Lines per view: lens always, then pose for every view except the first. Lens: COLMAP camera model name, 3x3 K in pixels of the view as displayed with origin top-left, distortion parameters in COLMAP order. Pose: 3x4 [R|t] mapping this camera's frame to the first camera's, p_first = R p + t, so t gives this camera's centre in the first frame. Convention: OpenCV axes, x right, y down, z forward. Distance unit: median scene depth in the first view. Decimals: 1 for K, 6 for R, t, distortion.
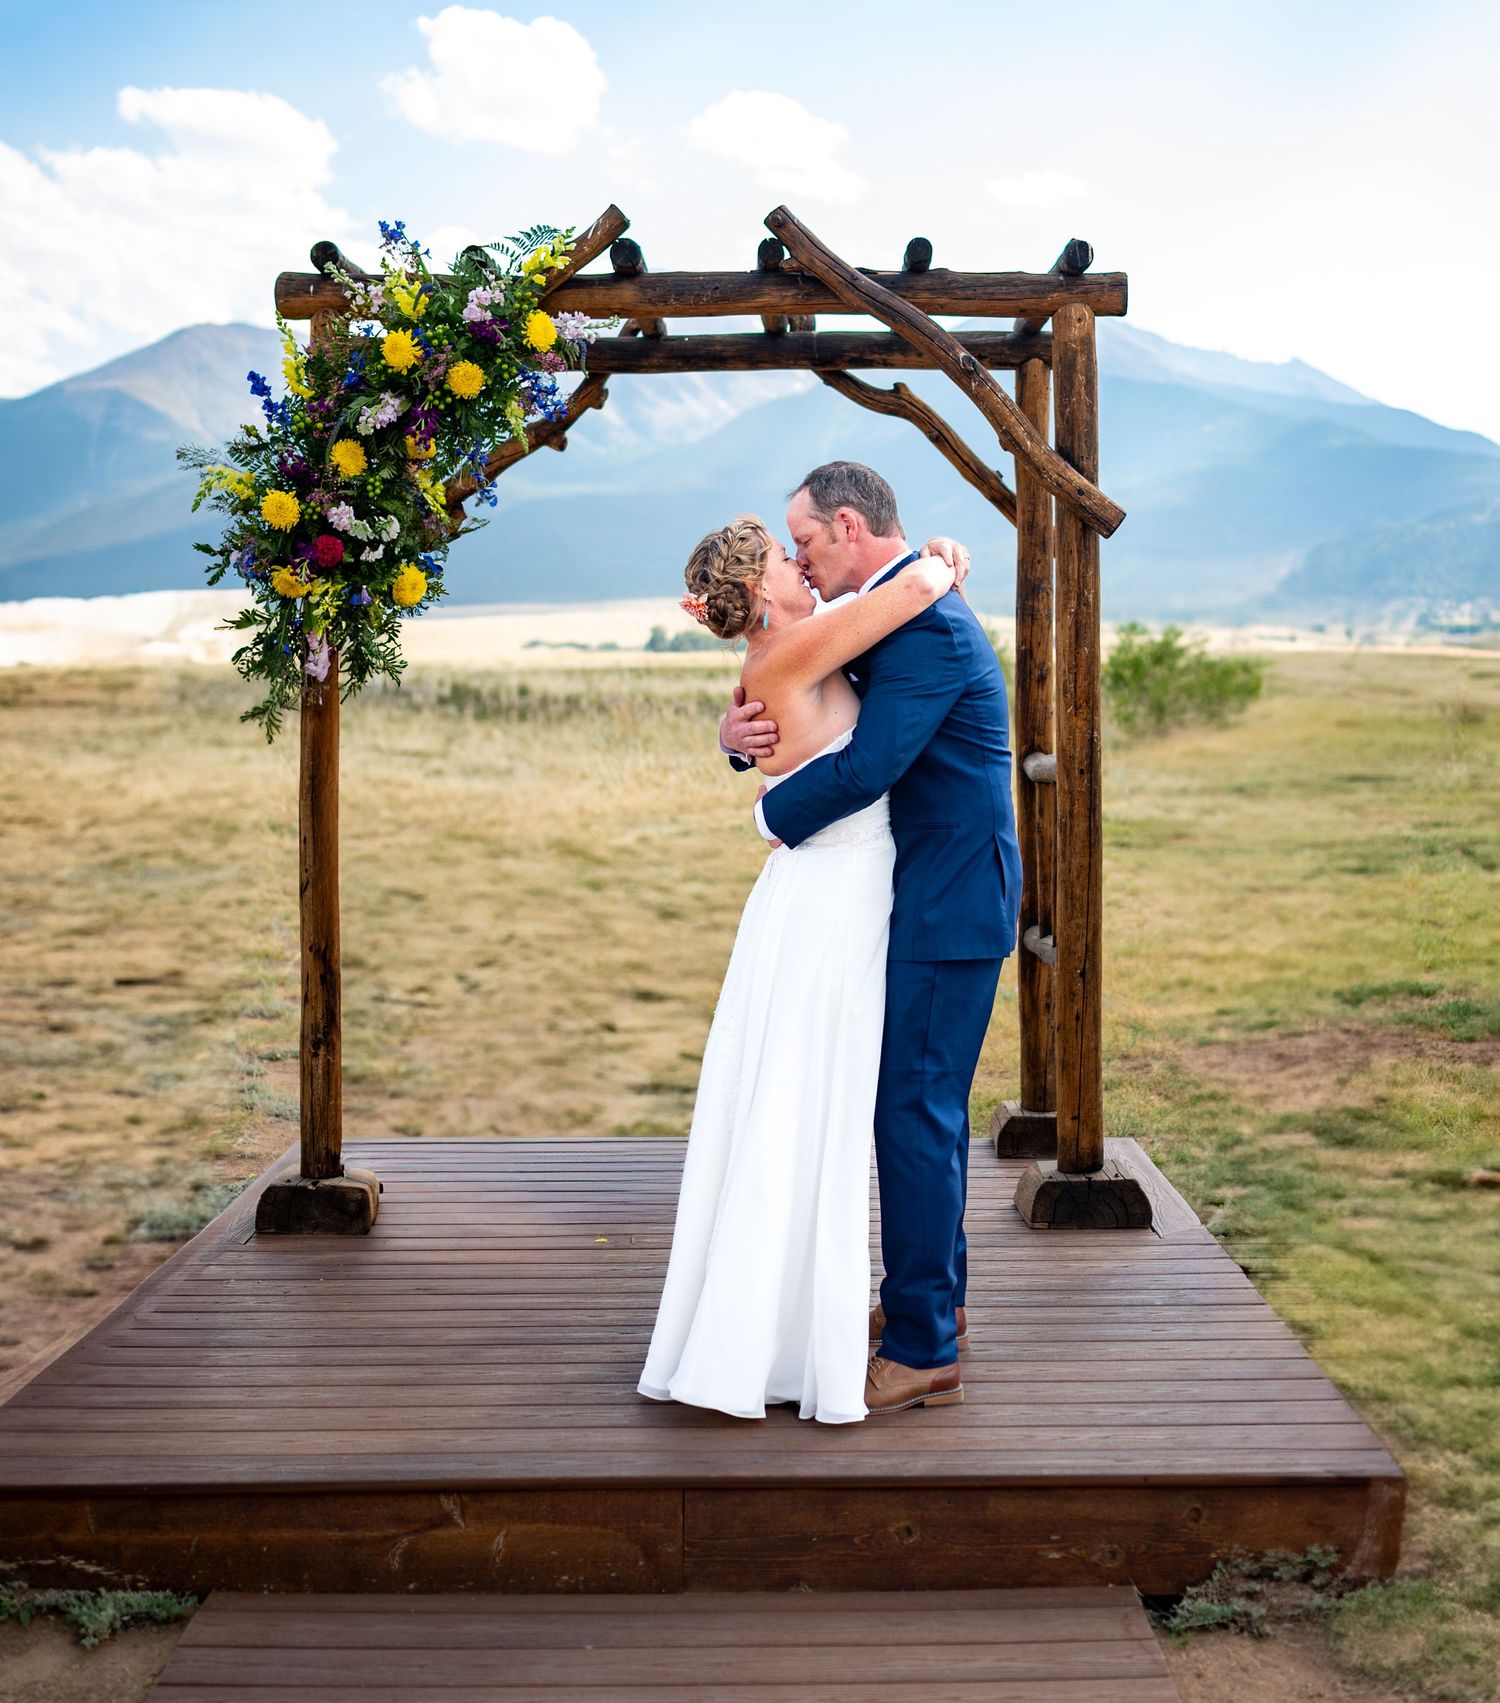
lens RADIAL K [[2311.4, 0, 777.9], [0, 2311.4, 695.2], [0, 0, 1]] dist [0.011353, -0.005340]
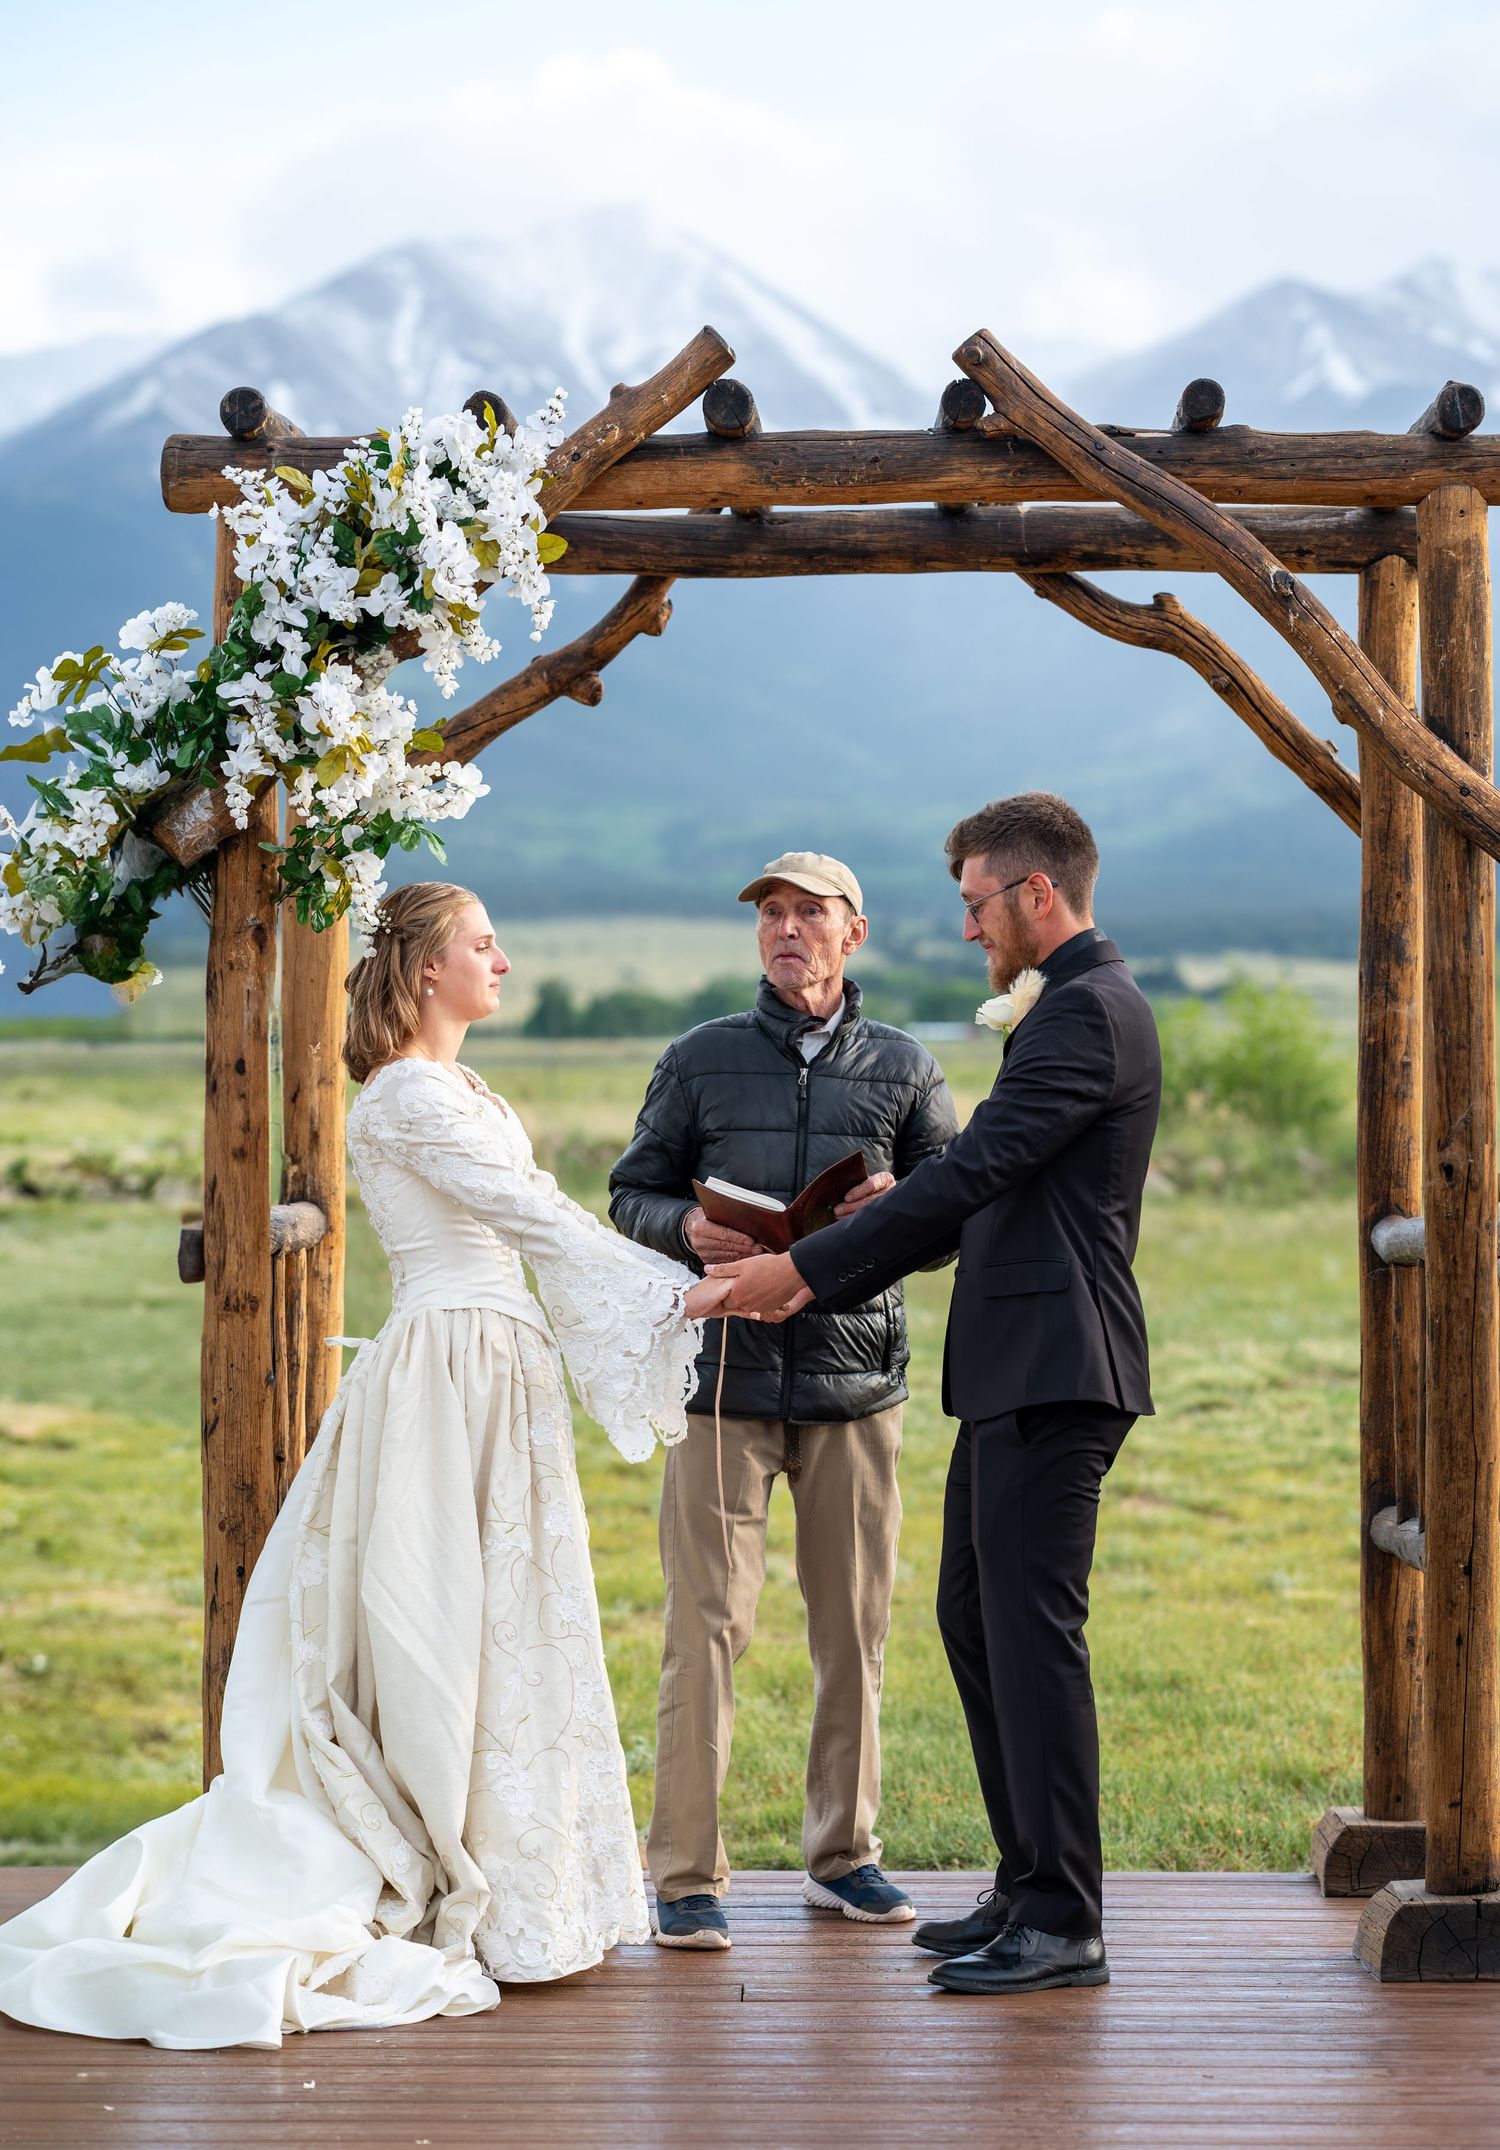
lens RADIAL K [[5267.0, 0, 750.0], [0, 5267.0, 1075.0], [0, 0, 1]] dist [-0.014434, 0.173531]
pose [[0.999925, 0.001093, -0.012219, -0.042947], [-0.001202, 0.999959, -0.008954, 0.001282], [0.012209, 0.008968, 0.999885, -0.411320]]
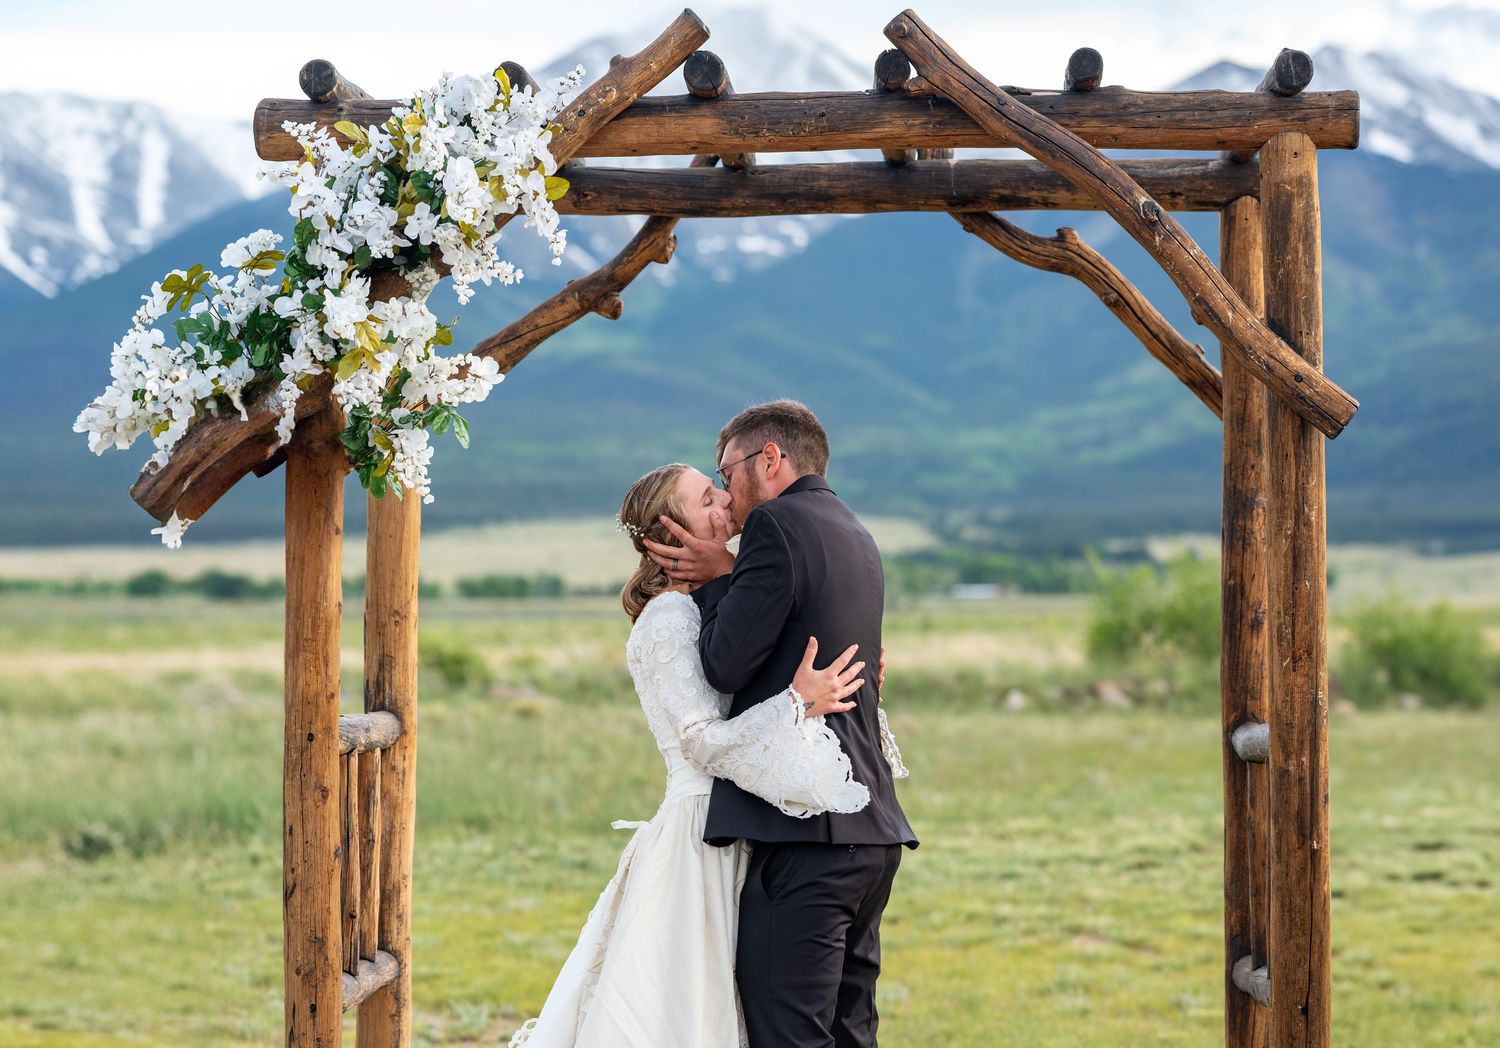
lens RADIAL K [[3674.6, 0, 720.7], [0, 3674.6, 520.8], [0, 0, 1]] dist [-0.014434, 0.173531]
pose [[0.998766, -0.000496, -0.049671, 0.000263], [-0.001349, 0.999310, -0.037120, 0.004820], [0.049655, 0.037141, 0.998076, -0.221591]]
